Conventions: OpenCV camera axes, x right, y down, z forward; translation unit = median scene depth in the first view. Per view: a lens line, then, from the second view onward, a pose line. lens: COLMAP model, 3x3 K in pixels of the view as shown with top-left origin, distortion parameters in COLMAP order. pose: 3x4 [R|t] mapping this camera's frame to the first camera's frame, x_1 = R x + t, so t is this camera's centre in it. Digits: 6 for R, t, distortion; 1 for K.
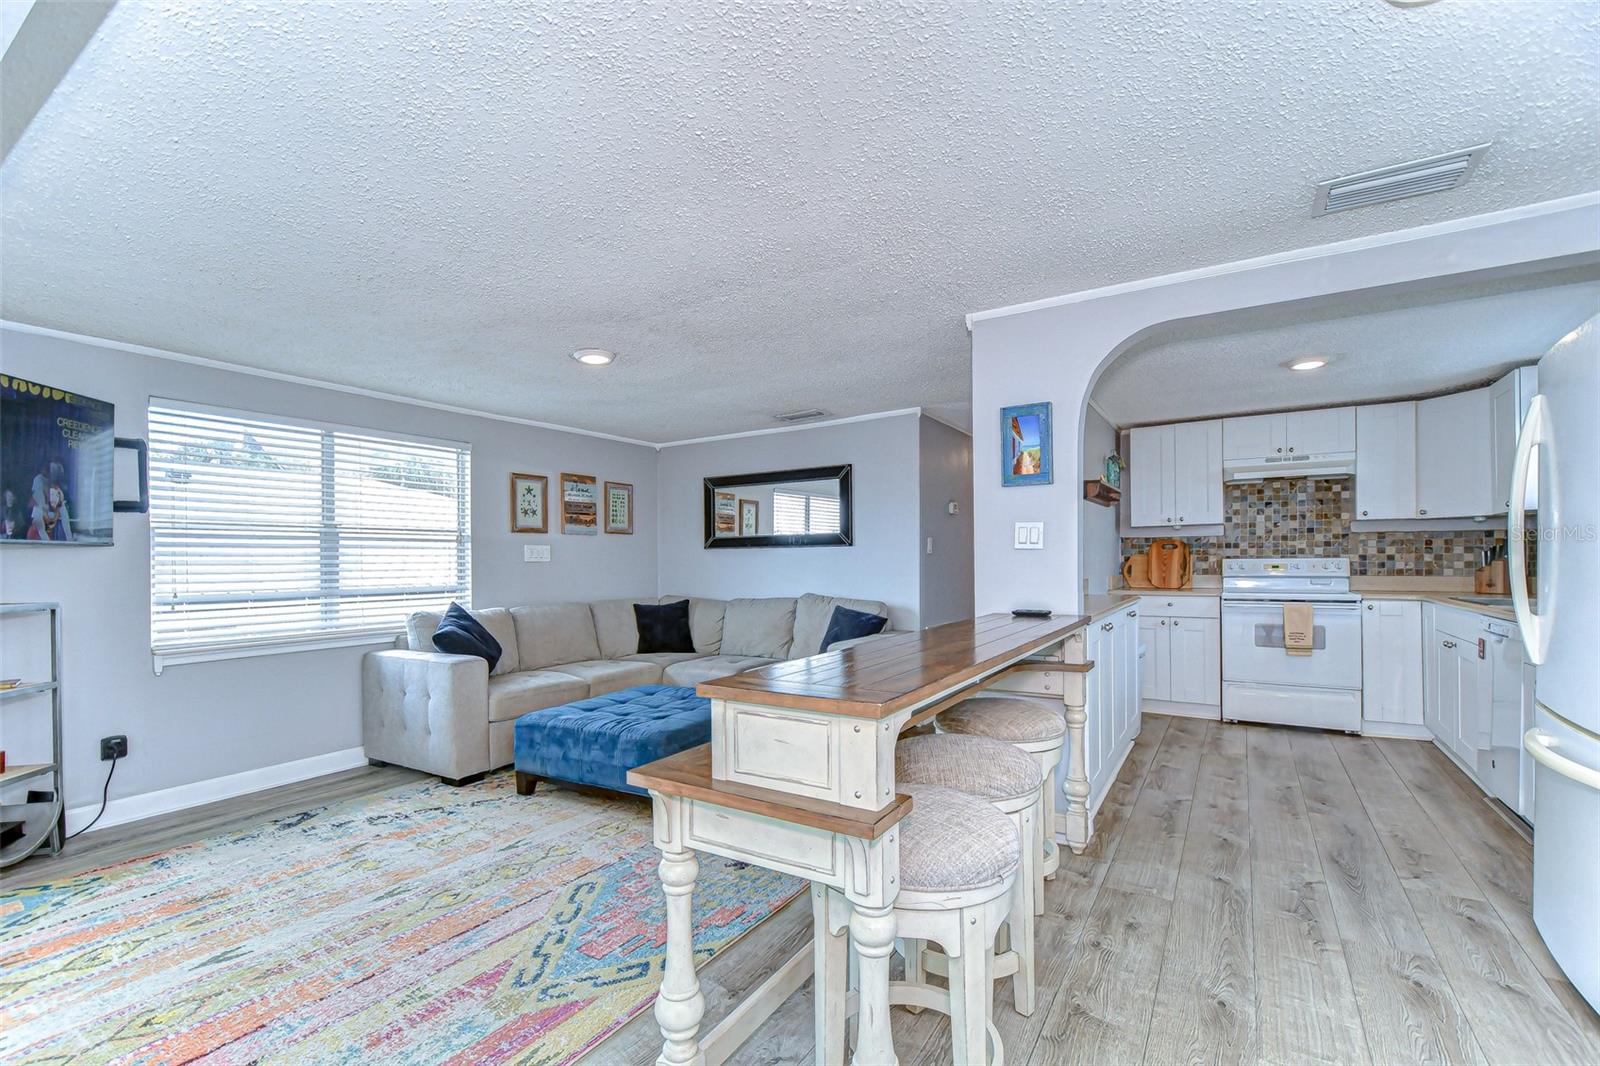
lens RADIAL K [[703.3, 0, 807.4], [0, 703.3, 560.1], [0, 0, 1]] dist [0.004418, -0.005414]
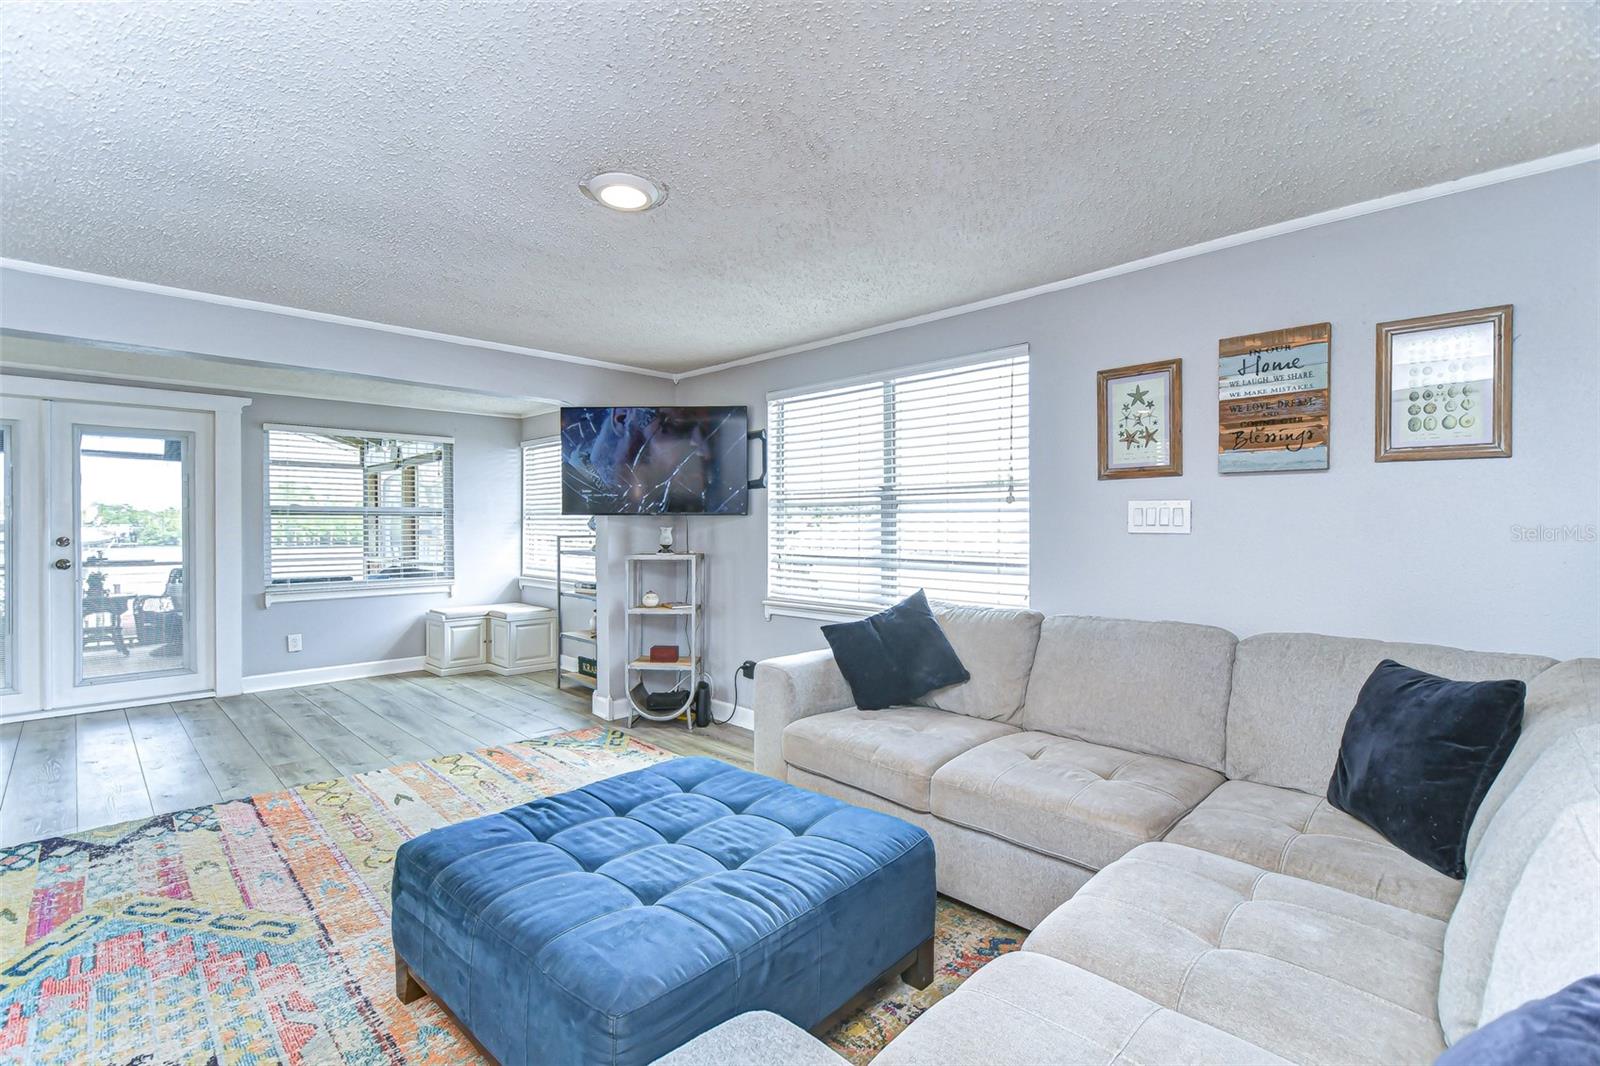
lens RADIAL K [[703.3, 0, 799.5], [0, 703.3, 539.9], [0, 0, 1]] dist [0.004418, -0.005414]
pose [[-0.219152, 0.031699, -0.975176, 0.205874], [0.003814, 0.999492, 0.031632, -0.012114], [0.975683, 0.003213, -0.219162, 1.052788]]
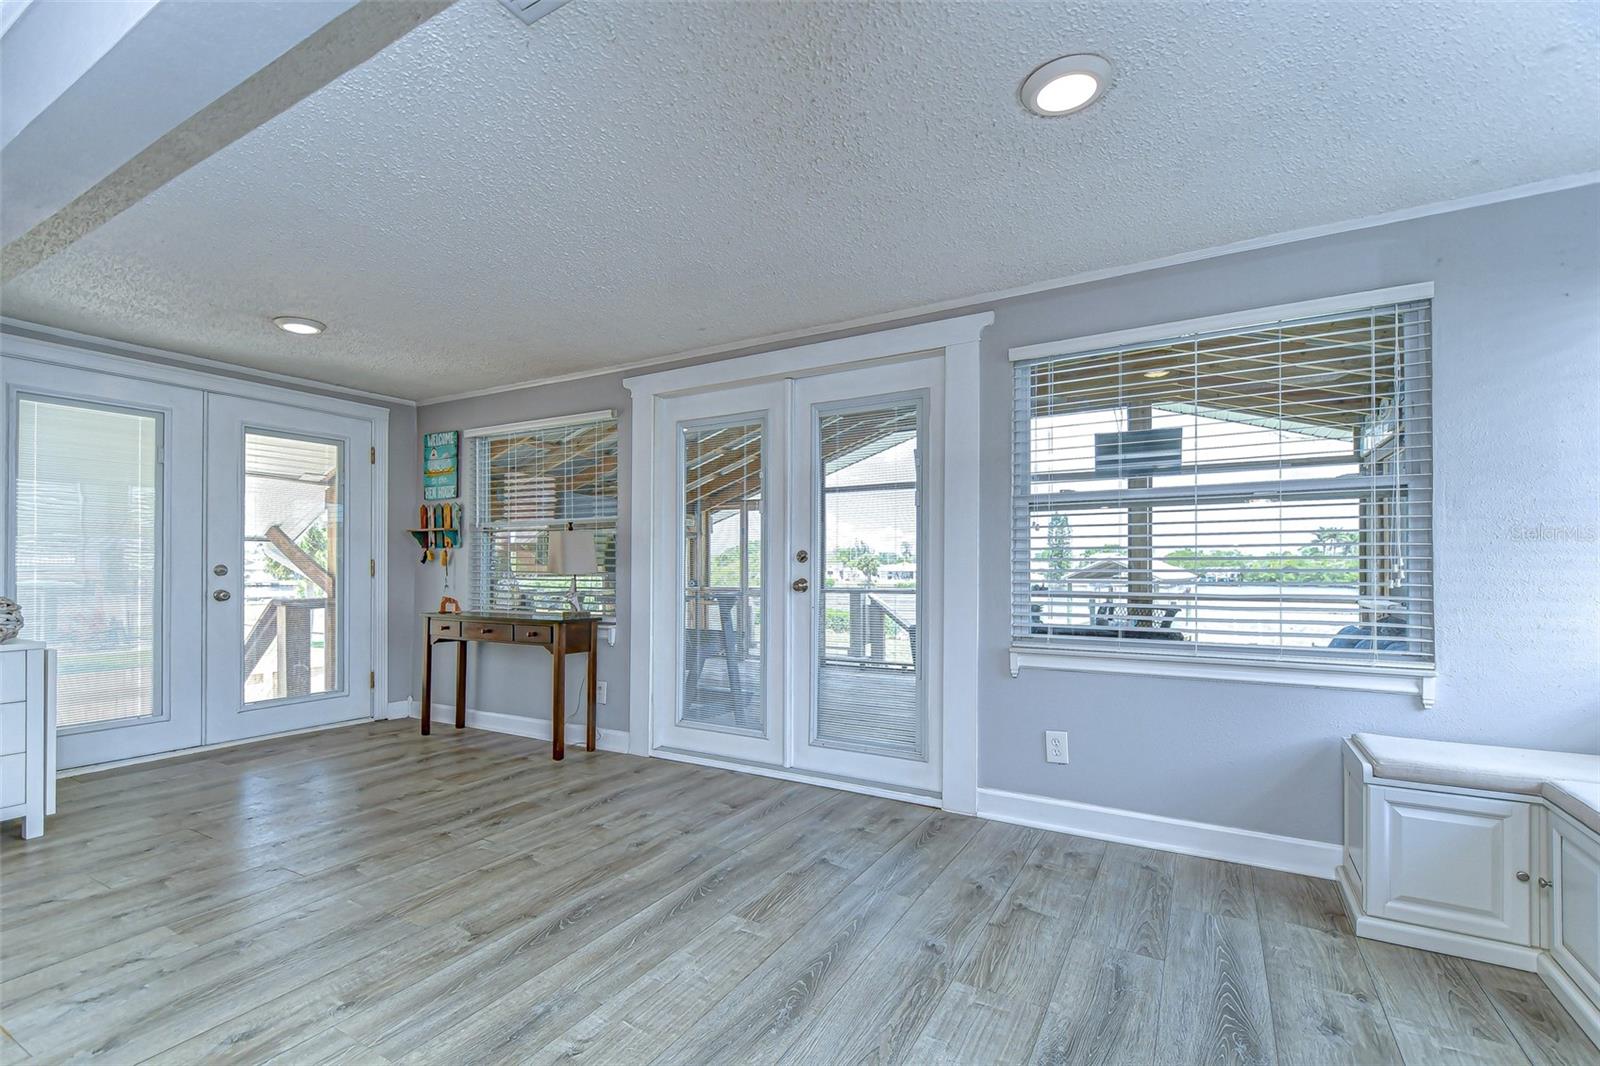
lens RADIAL K [[703.3, 0, 796.0], [0, 703.3, 564.0], [0, 0, 1]] dist [0.004418, -0.005414]
pose [[-0.999528, 0.009852, -0.029090, -0.562991], [0.010069, 0.999922, -0.007352, 0.036738], [0.029015, -0.007642, -0.999550, 0.554090]]
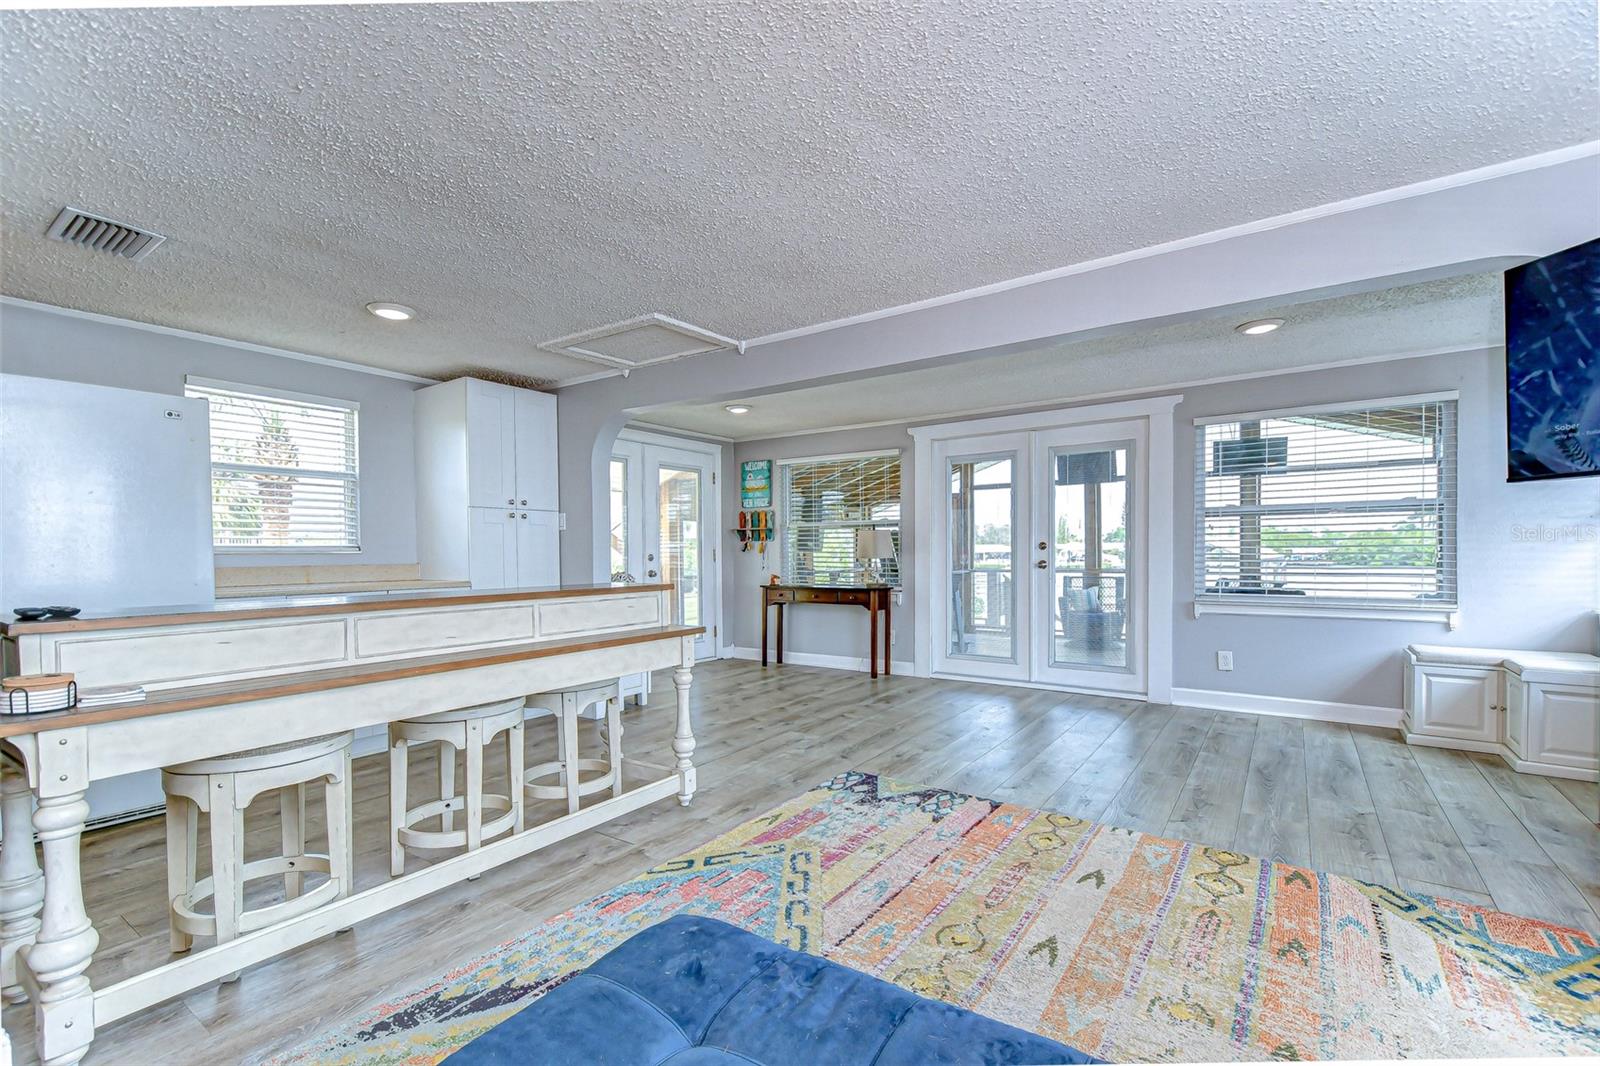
lens RADIAL K [[703.3, 0, 808.4], [0, 703.3, 559.8], [0, 0, 1]] dist [0.004418, -0.005414]
pose [[-0.998863, 0.017707, 0.044268, -0.219939], [0.018181, 0.999781, 0.010325, 0.026011], [-0.044075, 0.011118, -0.998966, 1.034245]]
